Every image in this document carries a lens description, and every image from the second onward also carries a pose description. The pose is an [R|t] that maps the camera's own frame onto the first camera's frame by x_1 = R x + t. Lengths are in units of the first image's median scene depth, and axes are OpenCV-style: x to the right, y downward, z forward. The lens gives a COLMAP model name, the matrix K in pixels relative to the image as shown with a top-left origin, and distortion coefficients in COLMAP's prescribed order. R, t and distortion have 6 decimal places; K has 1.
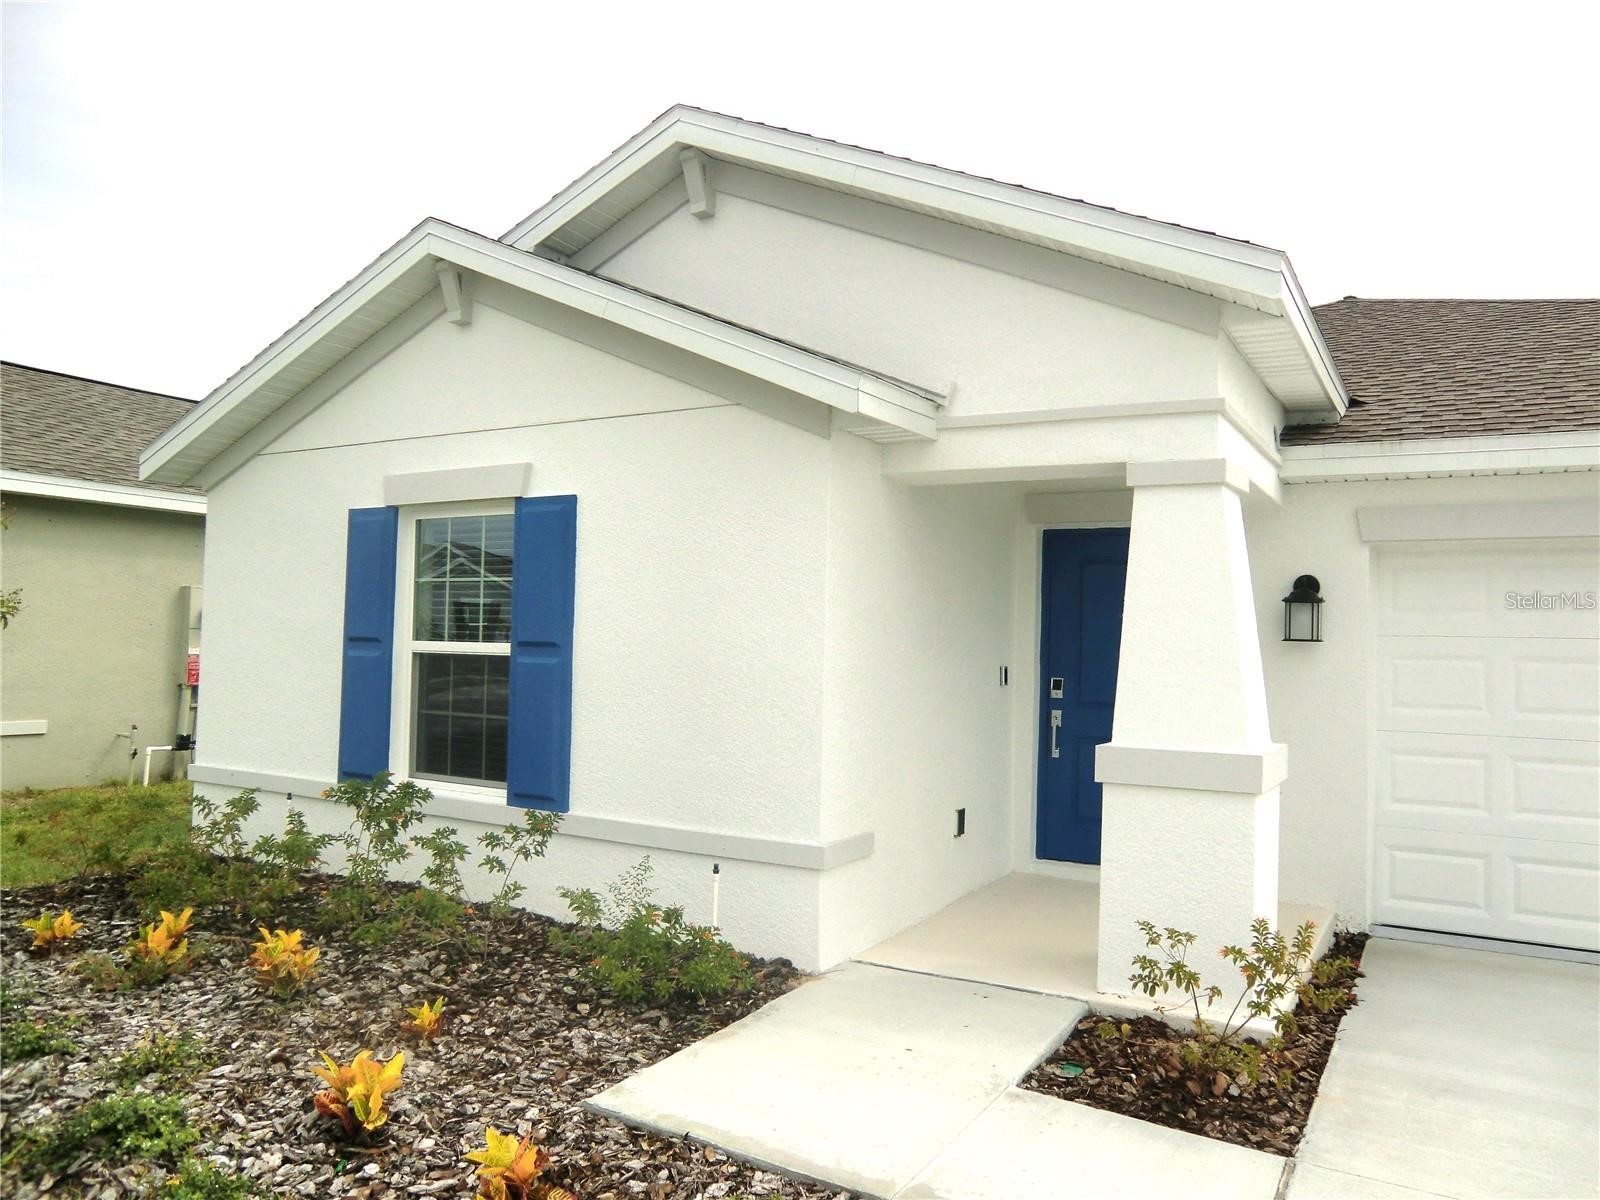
lens RADIAL K [[1173.1, 0, 800.0], [0, 1173.1, 600.0], [0, 0, 1]] dist [-0.114206, 0.010477]
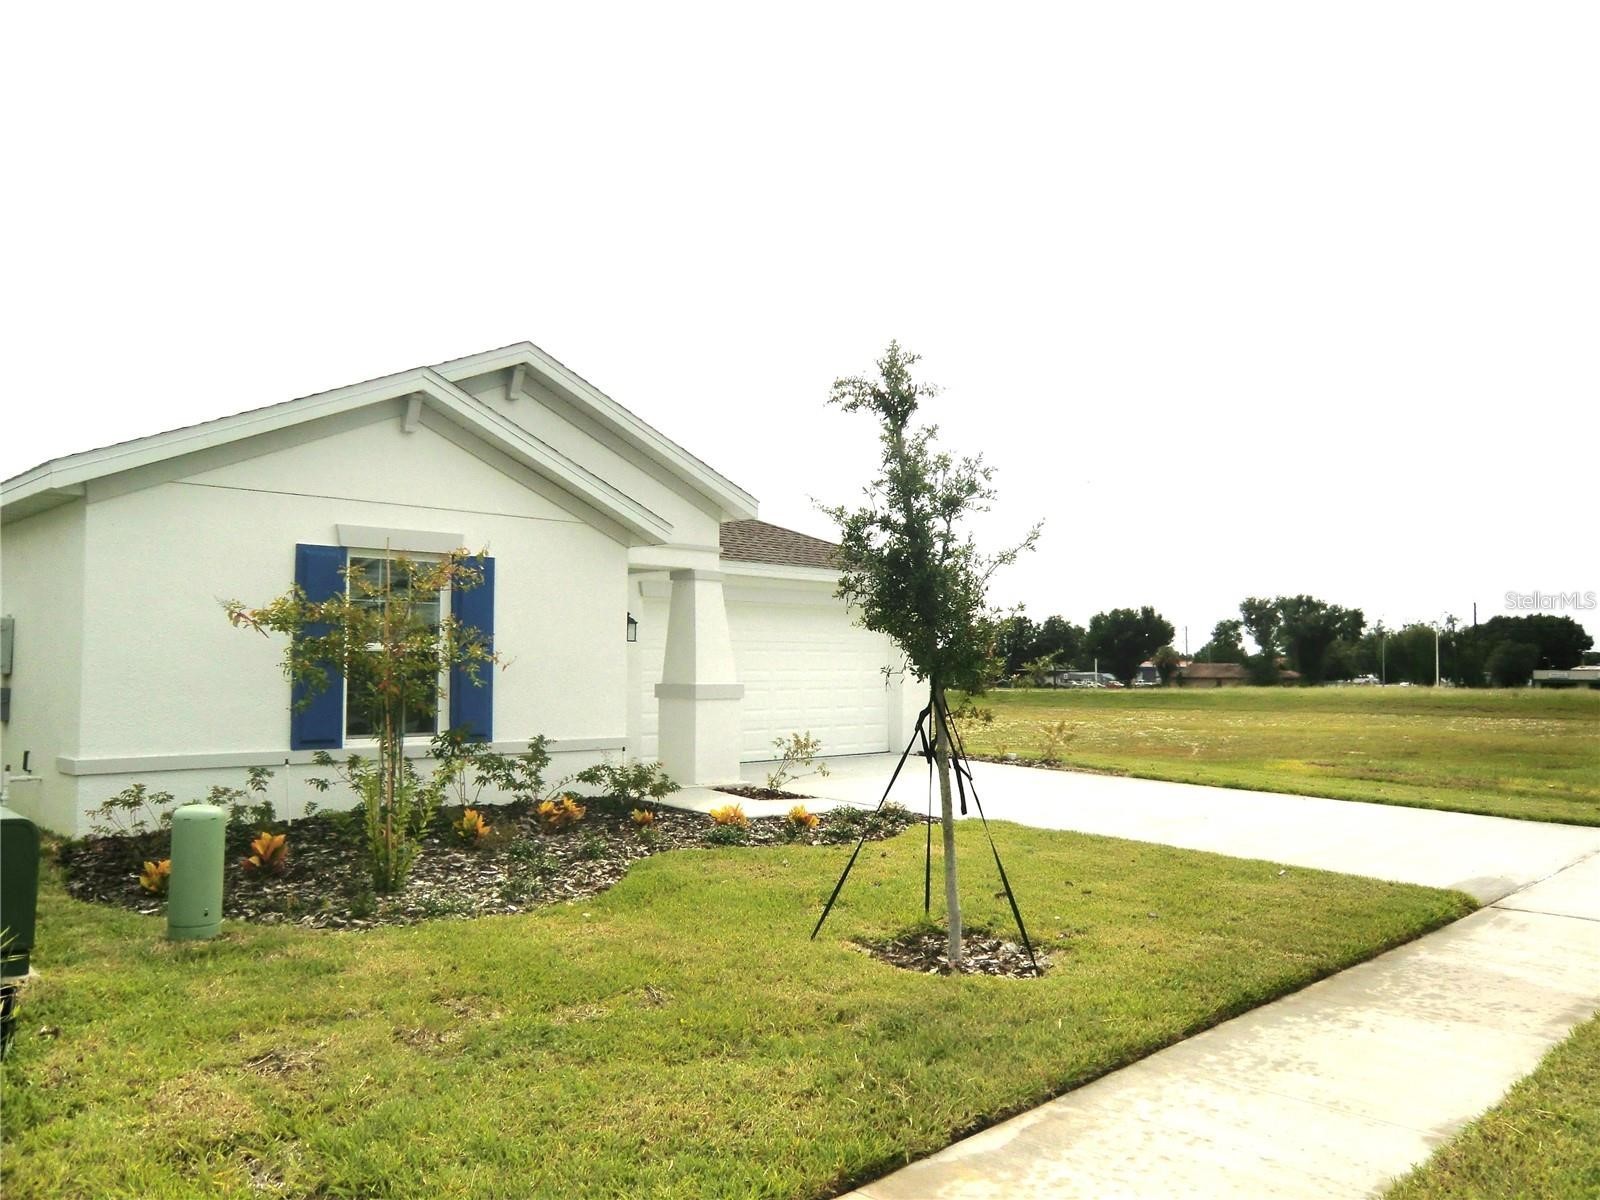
lens RADIAL K [[1173.1, 0, 800.0], [0, 1173.1, 600.0], [0, 0, 1]] dist [-0.114206, 0.010477]
pose [[0.294349, 0.033469, 0.955112, -1.621691], [-0.031039, 0.999194, -0.025449, 0.004871], [-0.955194, -0.022155, 0.295151, 0.055464]]
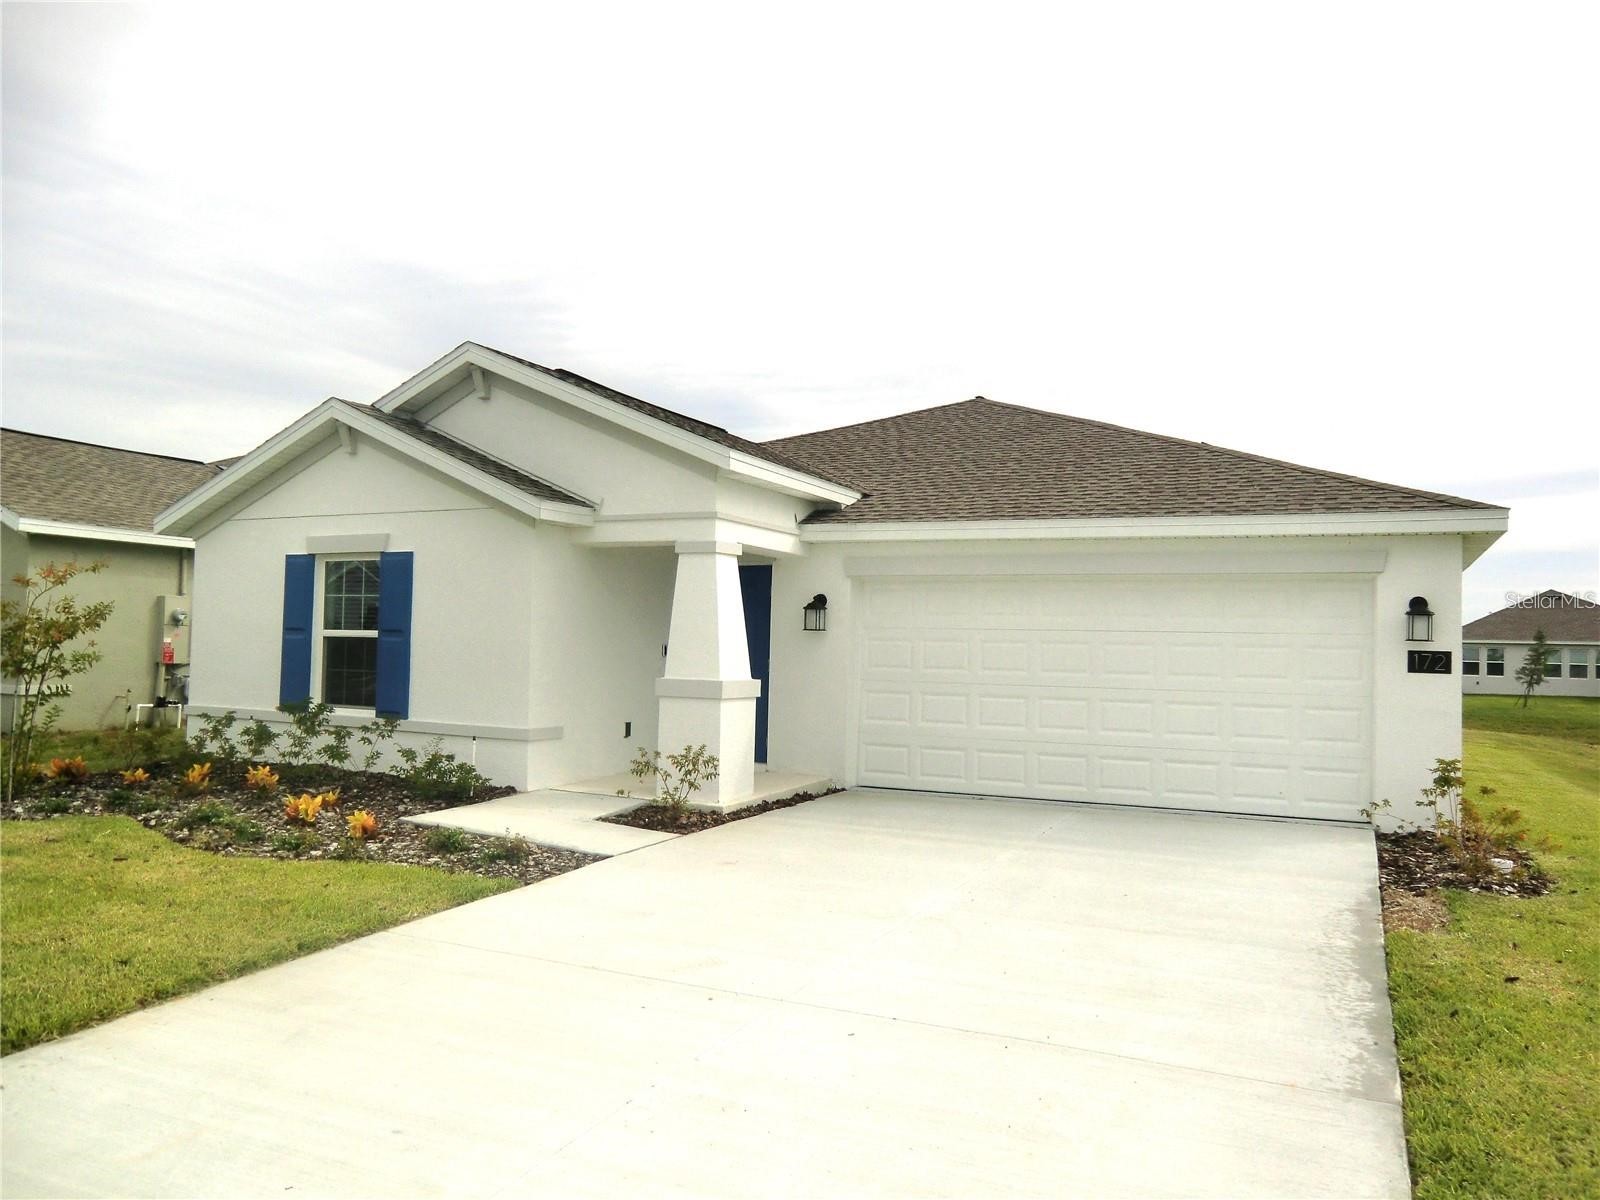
lens RADIAL K [[1180.2, 0, 800.0], [0, 1180.2, 600.0], [0, 0, 1]] dist [-0.093220, -0.000753]
pose [[0.997026, 0.002489, 0.077026, 0.279402], [-0.002312, 0.999994, -0.002396, -0.008688], [-0.077032, 0.002211, 0.997026, -0.904689]]
